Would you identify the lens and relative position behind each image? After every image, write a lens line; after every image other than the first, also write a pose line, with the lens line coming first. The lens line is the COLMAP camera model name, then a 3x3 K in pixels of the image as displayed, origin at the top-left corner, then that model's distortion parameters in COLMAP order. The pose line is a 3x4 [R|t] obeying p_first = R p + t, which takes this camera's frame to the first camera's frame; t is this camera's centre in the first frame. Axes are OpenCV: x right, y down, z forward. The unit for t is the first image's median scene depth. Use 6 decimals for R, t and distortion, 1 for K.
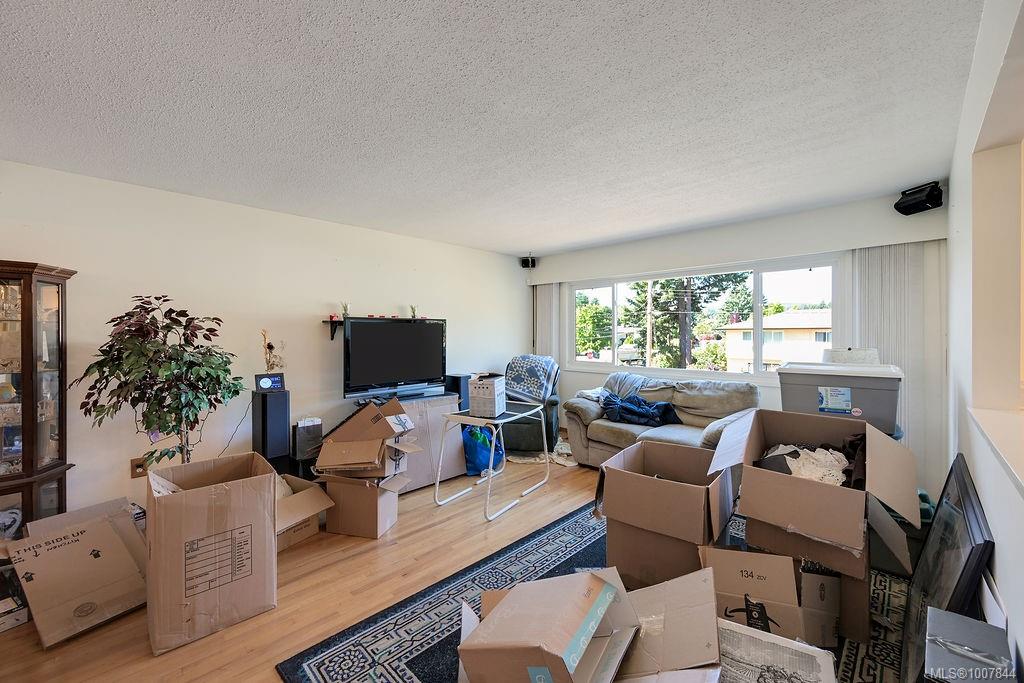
lens RADIAL K [[412.2, 0, 508.7], [0, 412.2, 337.4], [0, 0, 1]] dist [0.015545, -0.000155]
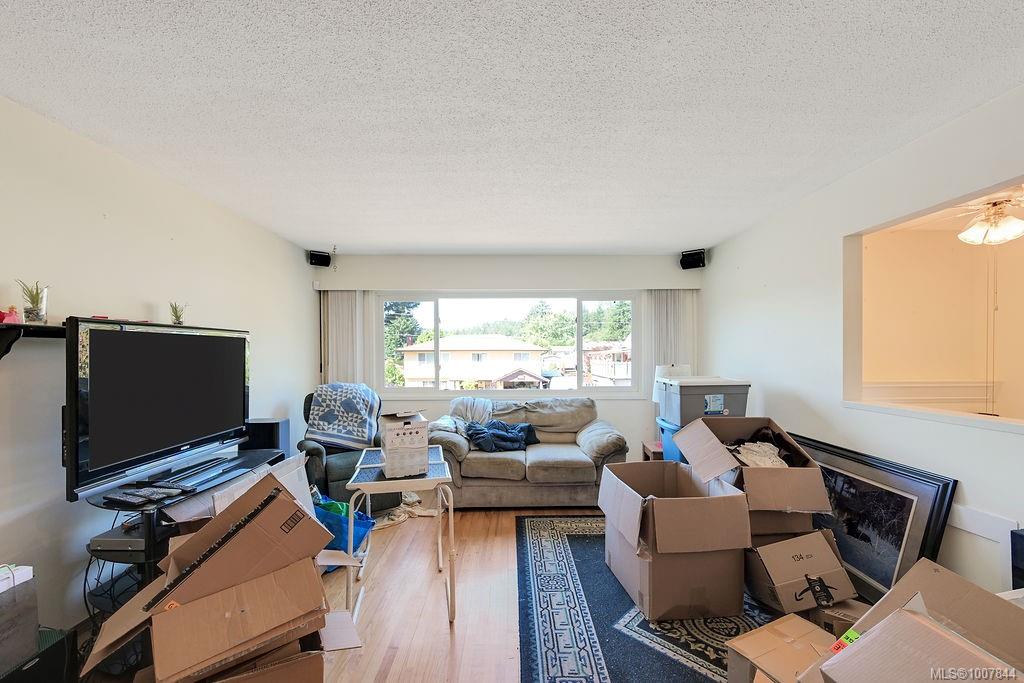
lens RADIAL K [[420.0, 0, 514.9], [0, 420.0, 359.2], [0, 0, 1]] dist [-0.000105, 0.000074]
pose [[0.702247, -0.009988, 0.711864, -0.436846], [0.009677, 0.999943, 0.004484, -0.001852], [-0.711868, 0.003740, 0.702303, 0.390013]]
